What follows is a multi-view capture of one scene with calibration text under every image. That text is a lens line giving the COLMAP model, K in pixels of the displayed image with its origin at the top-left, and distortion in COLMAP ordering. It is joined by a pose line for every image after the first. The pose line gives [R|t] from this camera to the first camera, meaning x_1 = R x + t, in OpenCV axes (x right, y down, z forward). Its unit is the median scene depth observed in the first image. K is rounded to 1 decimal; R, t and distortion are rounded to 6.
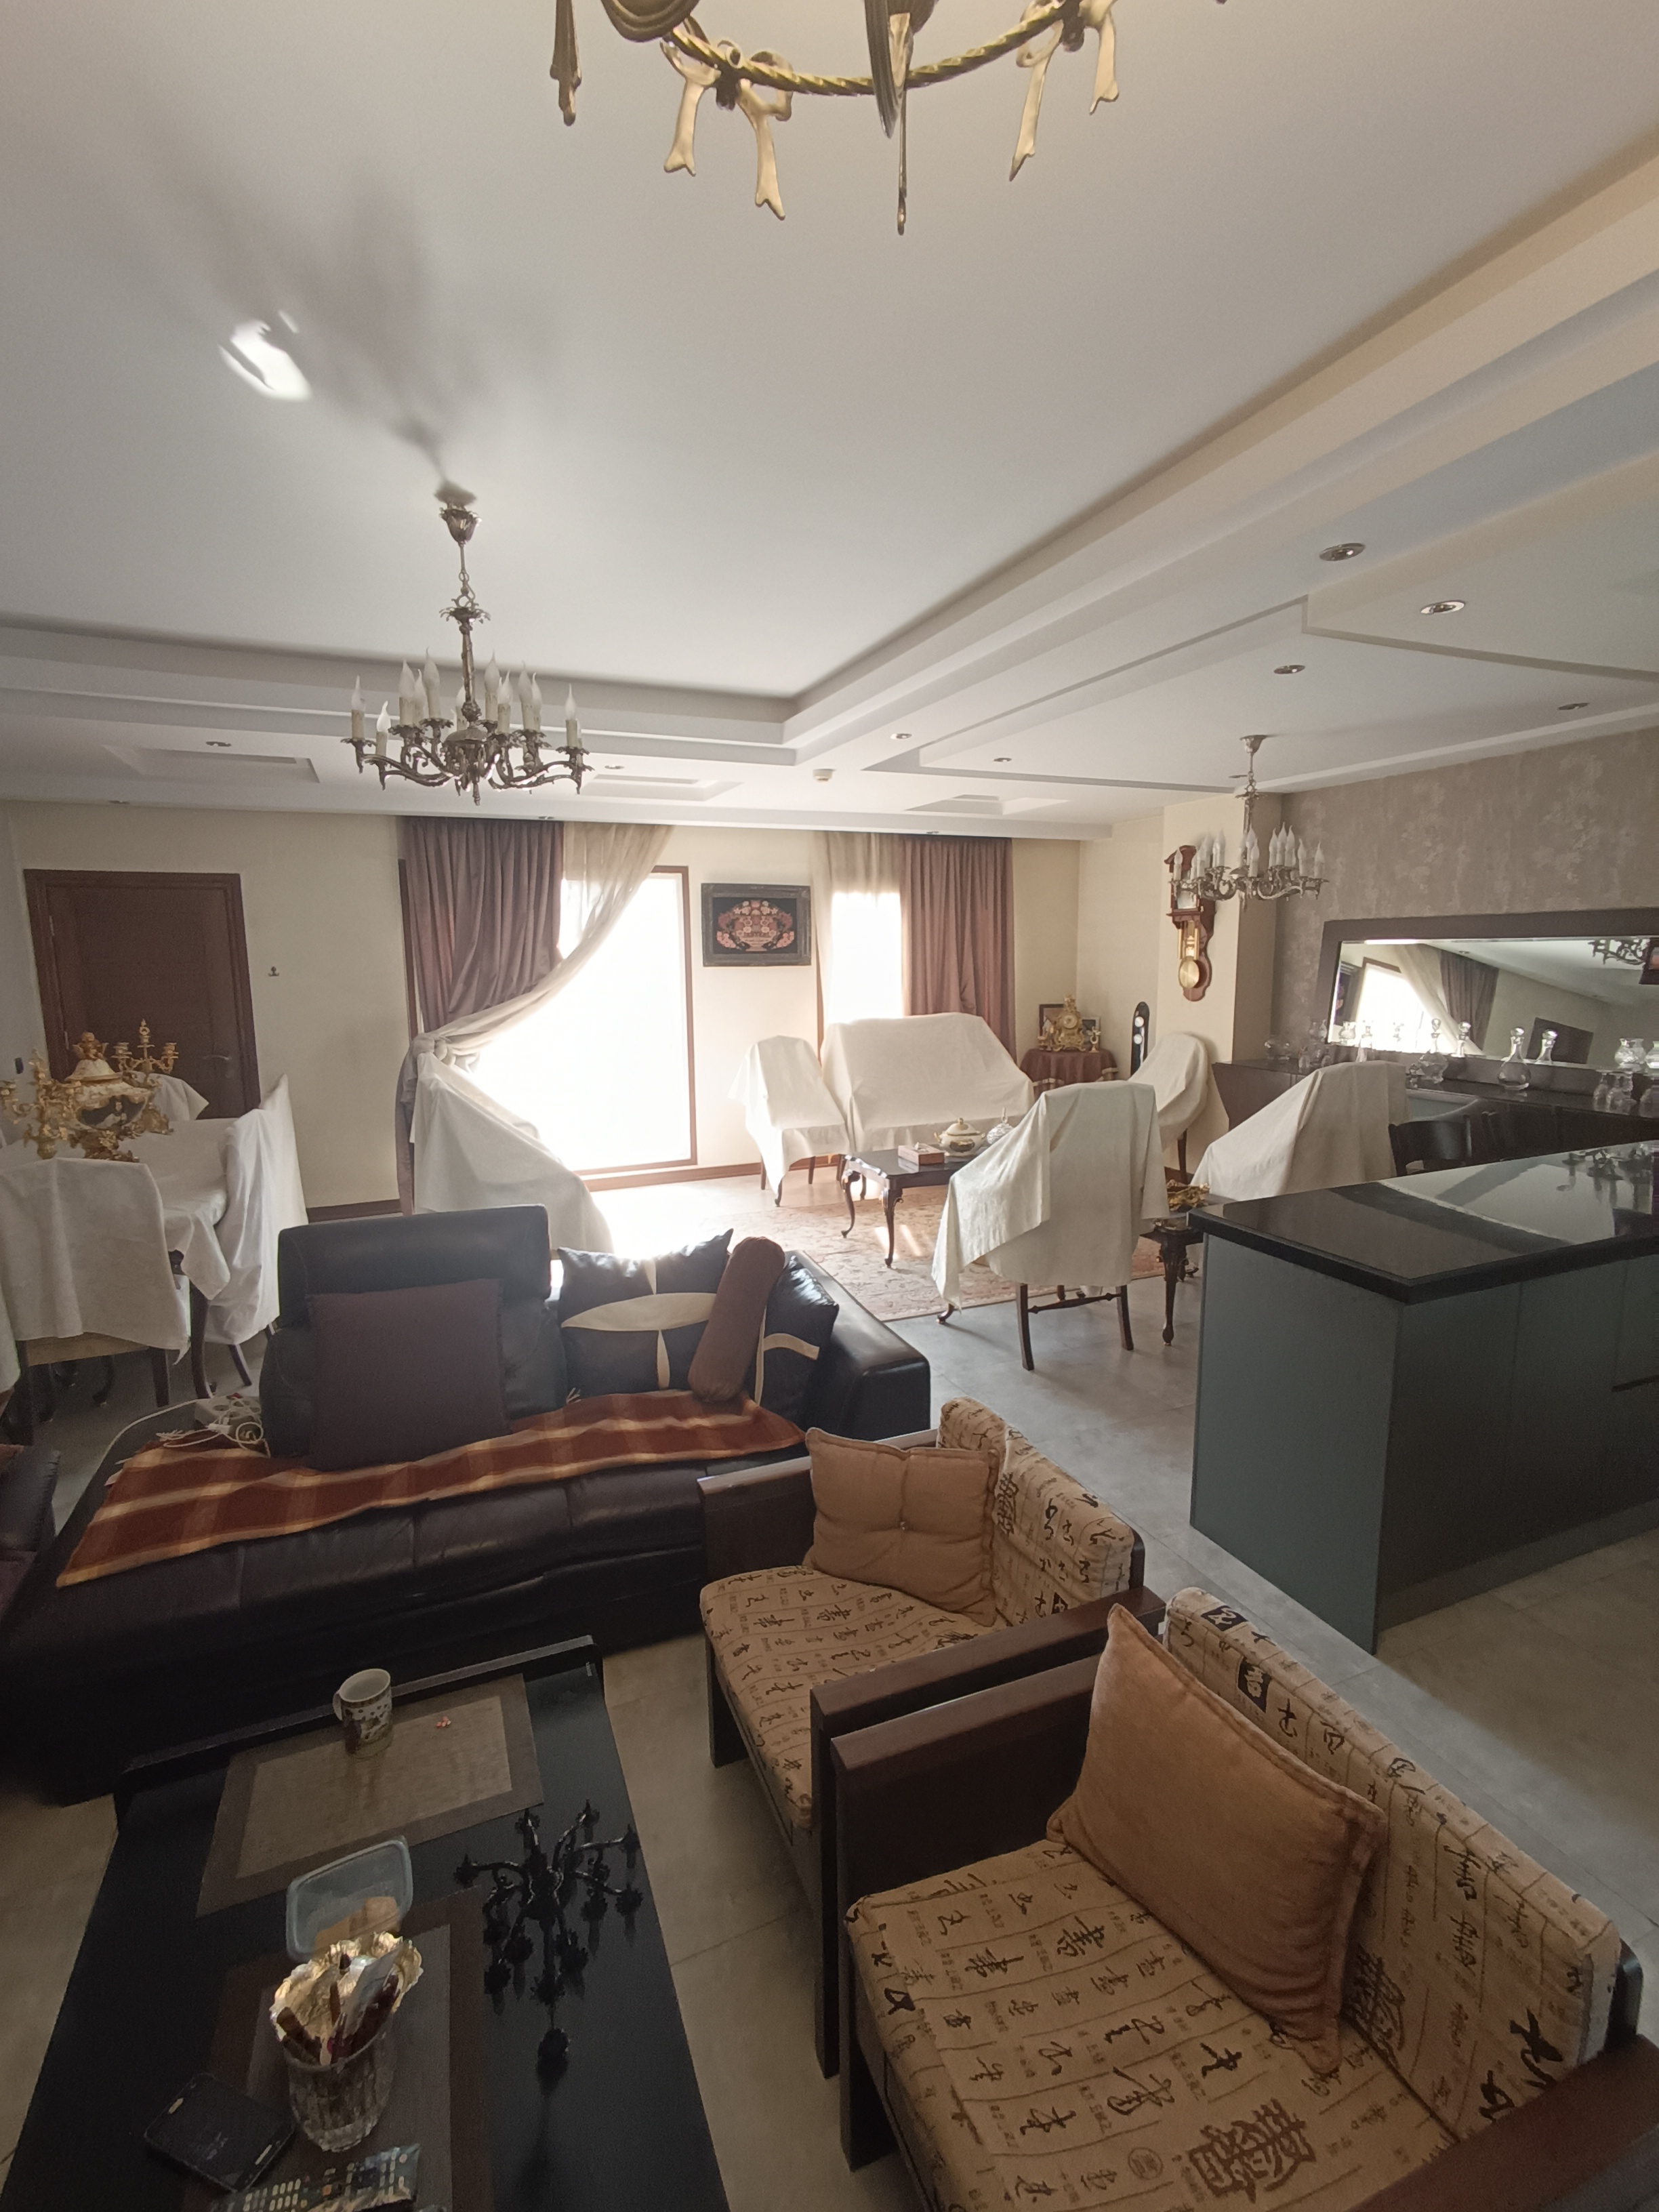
lens RADIAL K [[1008.9, 0, 831.3], [0, 1008.9, 1107.0], [0, 0, 1]] dist [-0.009561, 0.002632]
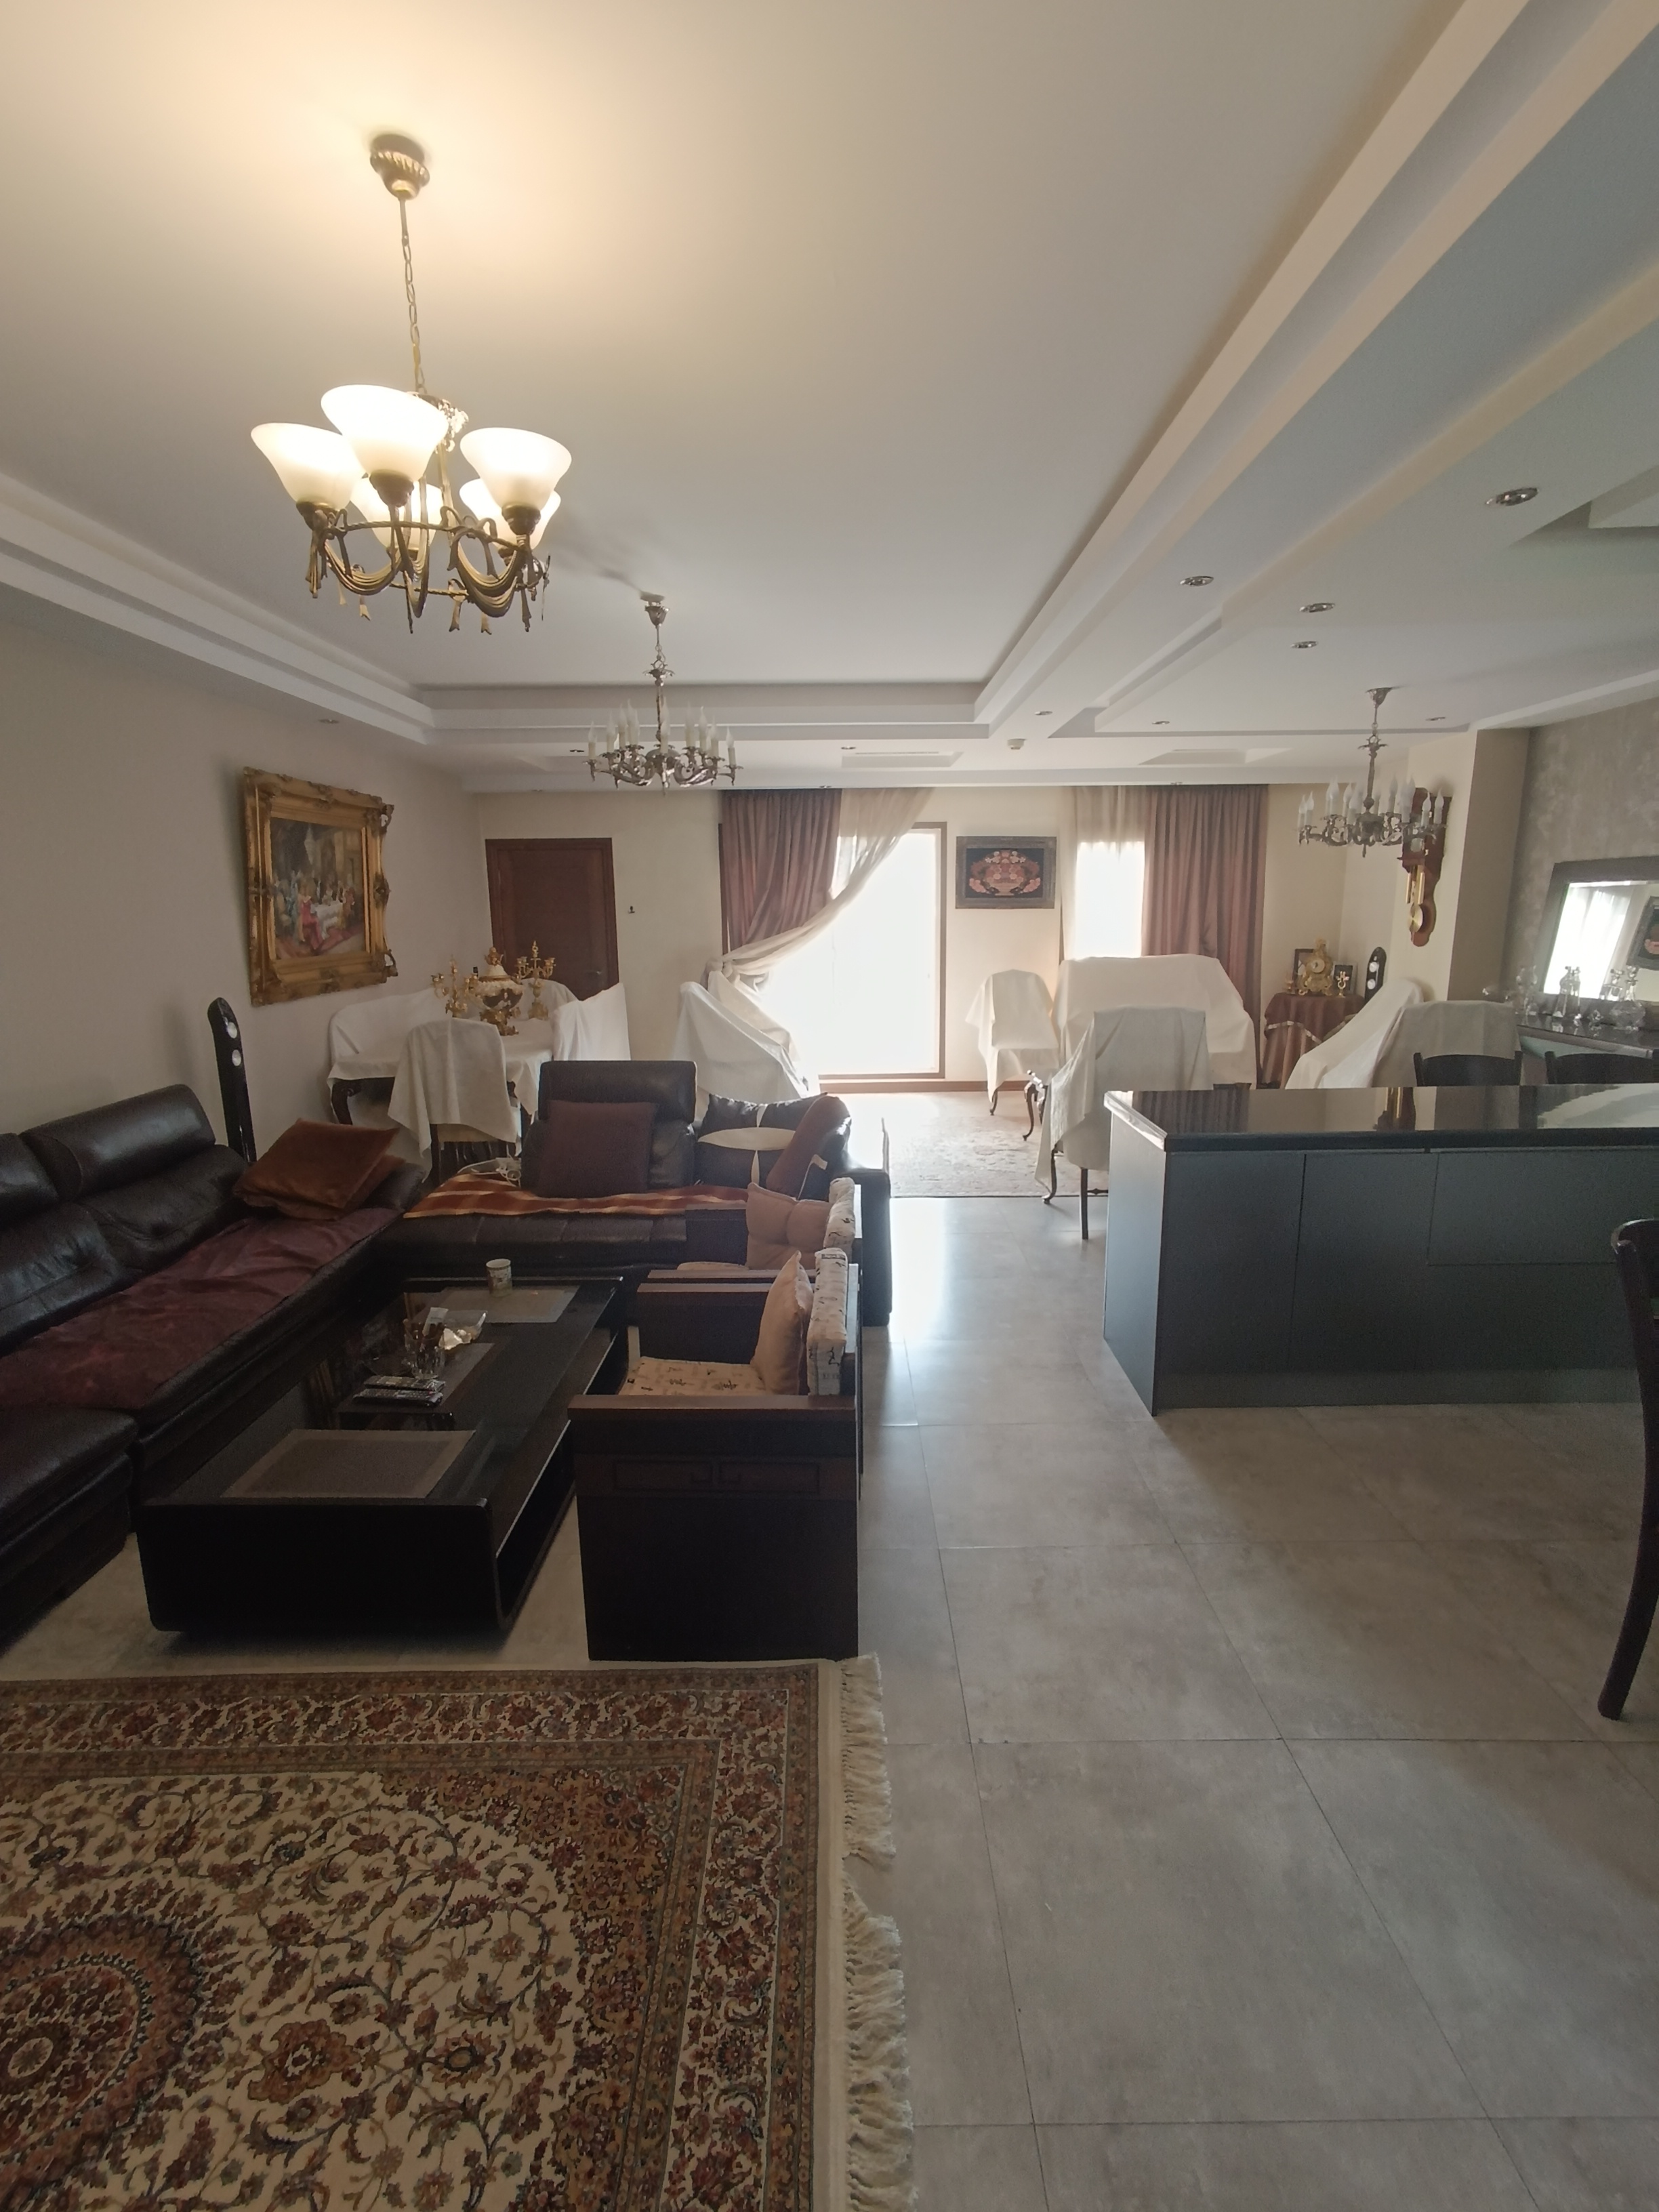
lens RADIAL K [[1008.9, 0, 833.1], [0, 1008.9, 1103.7], [0, 0, 1]] dist [-0.009561, 0.002632]
pose [[0.917656, 0.079540, -0.389333, 0.233344], [-0.060567, 0.996311, 0.060790, 0.025471], [0.392733, -0.032204, 0.919089, -0.147296]]
